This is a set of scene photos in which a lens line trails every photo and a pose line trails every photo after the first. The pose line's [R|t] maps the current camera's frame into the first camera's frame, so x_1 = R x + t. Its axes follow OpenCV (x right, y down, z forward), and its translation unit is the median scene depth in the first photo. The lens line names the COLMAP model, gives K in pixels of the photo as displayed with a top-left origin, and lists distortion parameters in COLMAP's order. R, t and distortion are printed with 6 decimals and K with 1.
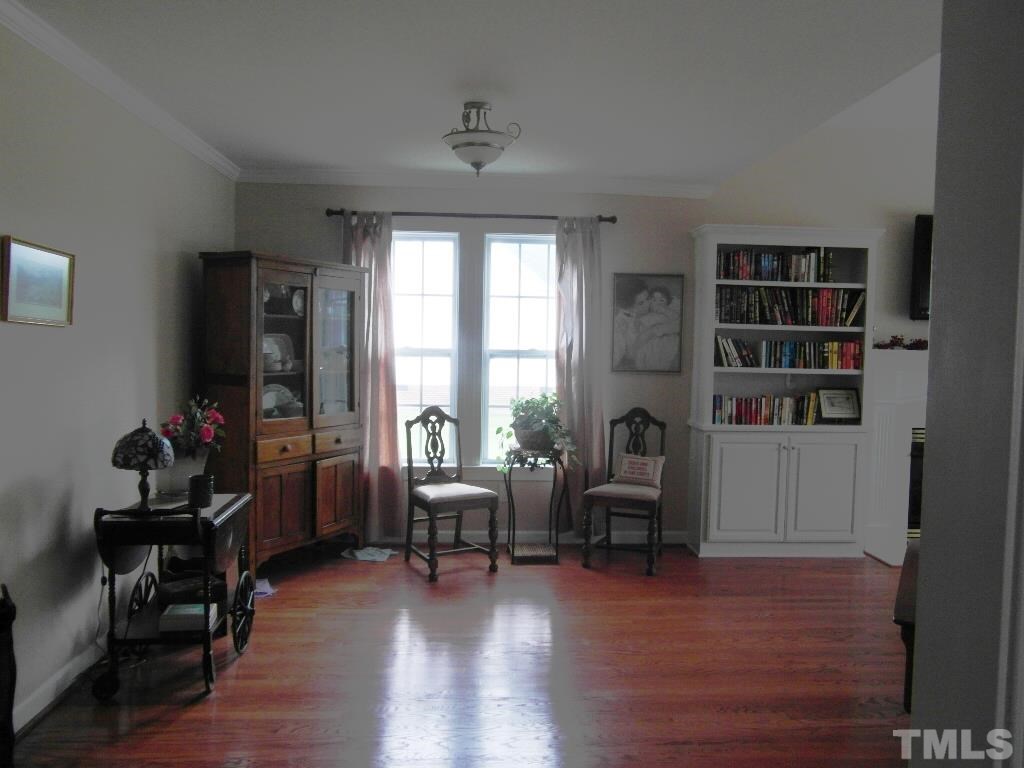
lens RADIAL K [[803.4, 0, 512.0], [0, 803.4, 384.0], [0, 0, 1]] dist [-0.059943, 0.073806]
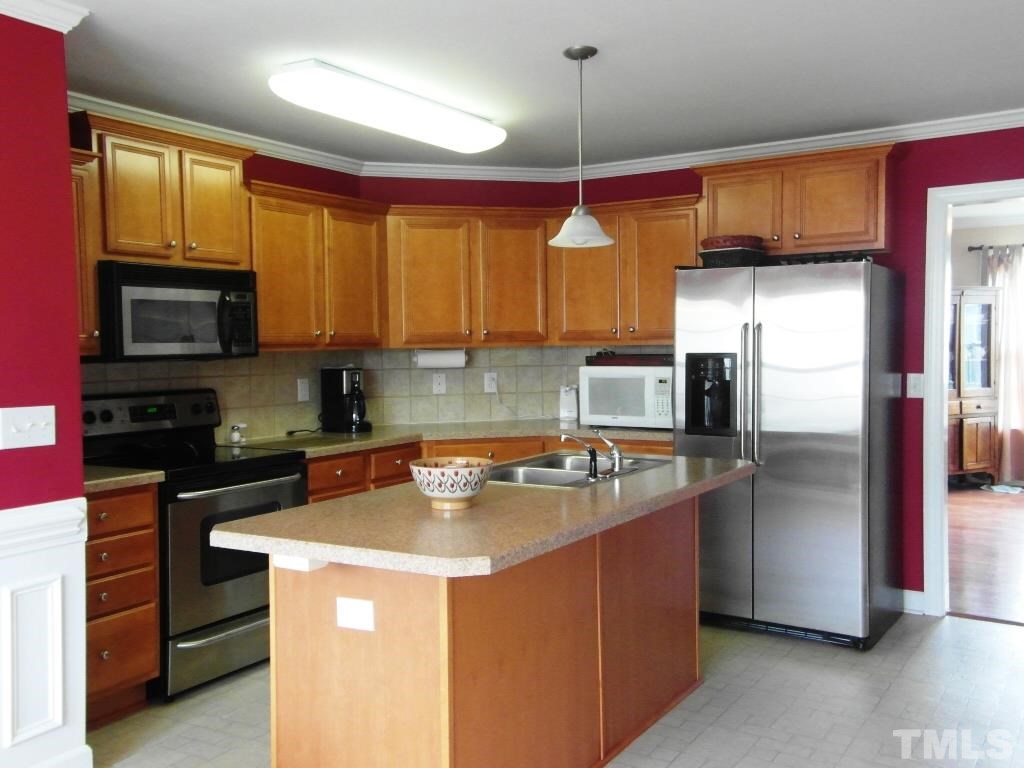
lens RADIAL K [[989.0, 0, 512.0], [0, 989.0, 384.0], [0, 0, 1]] dist [0.110378, 0.010952]
pose [[0.815861, -0.003353, -0.578239, 0.148922], [-0.004380, 0.999919, -0.011977, 0.051564], [0.578232, 0.012304, 0.815780, -0.948567]]
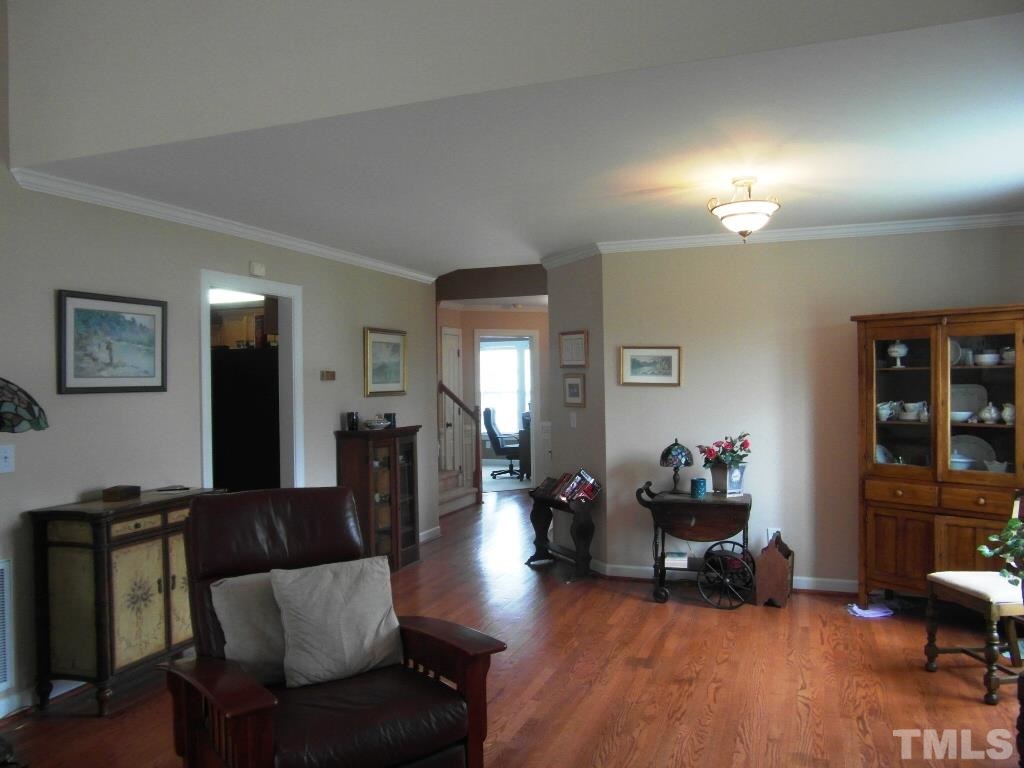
lens RADIAL K [[803.4, 0, 512.0], [0, 803.4, 384.0], [0, 0, 1]] dist [-0.059943, 0.073806]
pose [[-0.407301, -0.012945, -0.913202, 0.769388], [-0.043620, 0.999034, 0.005293, -0.041453], [0.912252, 0.041990, -0.407472, 0.822839]]
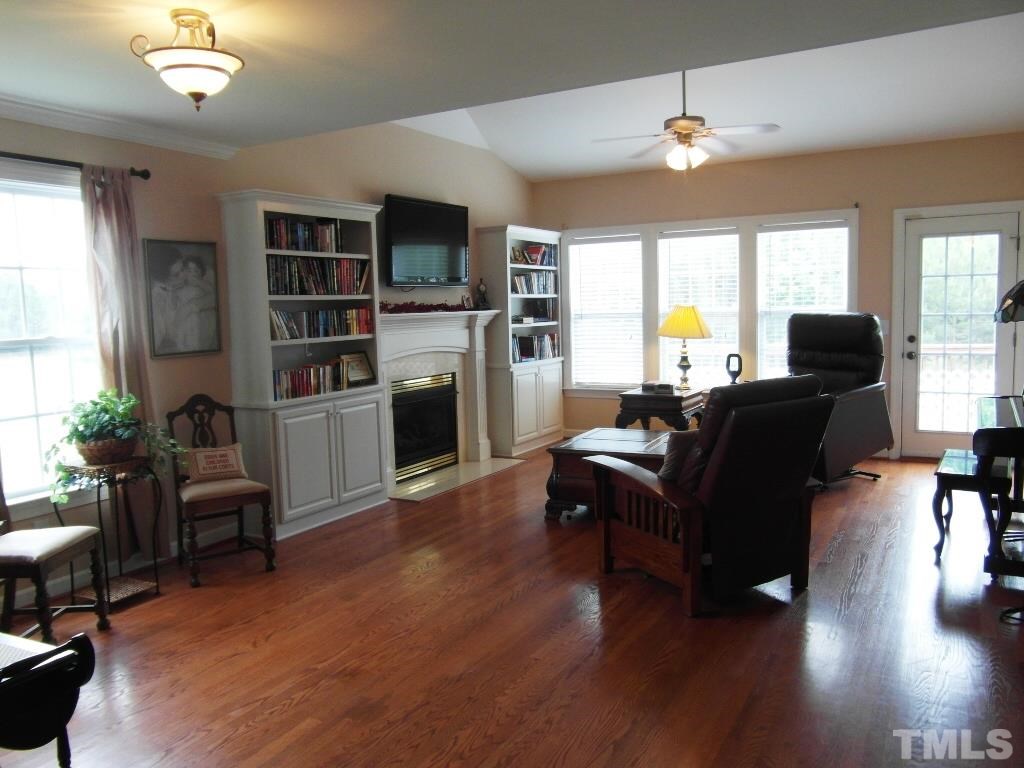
lens RADIAL K [[803.4, 0, 512.0], [0, 803.4, 384.0], [0, 0, 1]] dist [-0.059943, 0.073806]
pose [[0.547371, -0.118732, 0.828425, -0.380711], [0.086047, 0.992623, 0.085411, -0.027119], [-0.832455, 0.024532, 0.553550, 0.234779]]
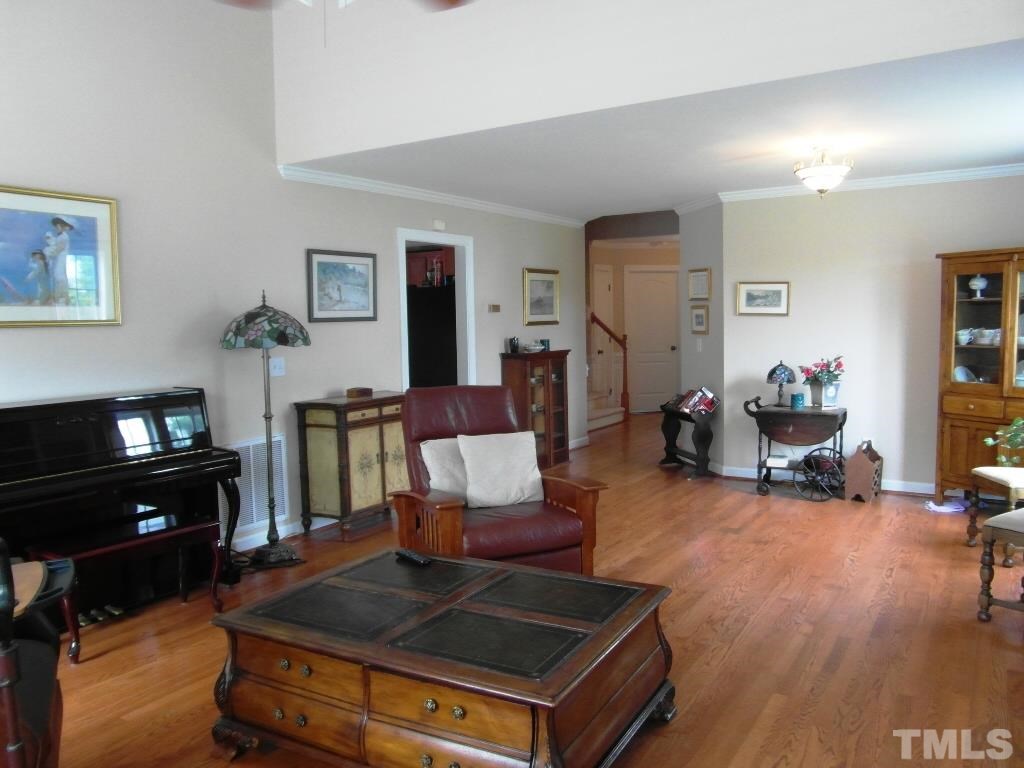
lens RADIAL K [[803.4, 0, 512.0], [0, 803.4, 384.0], [0, 0, 1]] dist [-0.059943, 0.073806]
pose [[-0.584150, 0.057482, -0.809608, 0.970505], [-0.037012, 0.994565, 0.097319, -0.042153], [0.810802, 0.086814, -0.578847, 0.975520]]
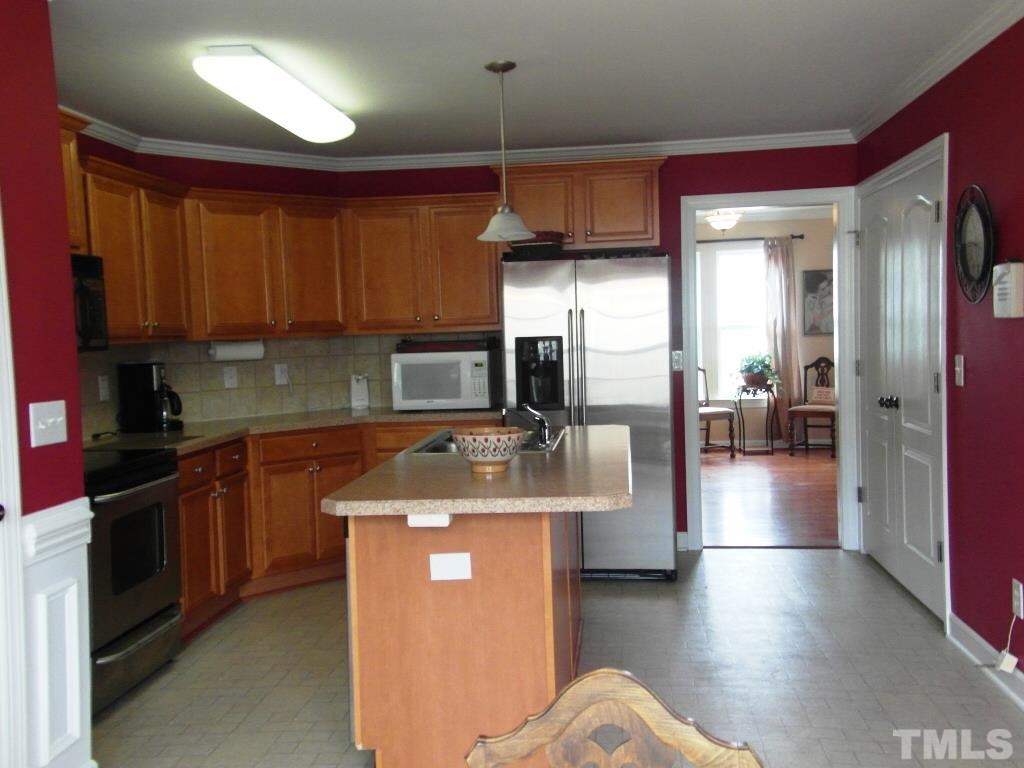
lens RADIAL K [[1076.2, 0, 512.0], [0, 1076.2, 384.0], [0, 0, 1]] dist [0.174241, 0.244781]
pose [[0.984851, -0.042641, -0.168080, -0.083261], [0.042850, 0.999079, -0.002385, 0.061881], [0.168026, -0.004853, 0.985771, -1.205191]]
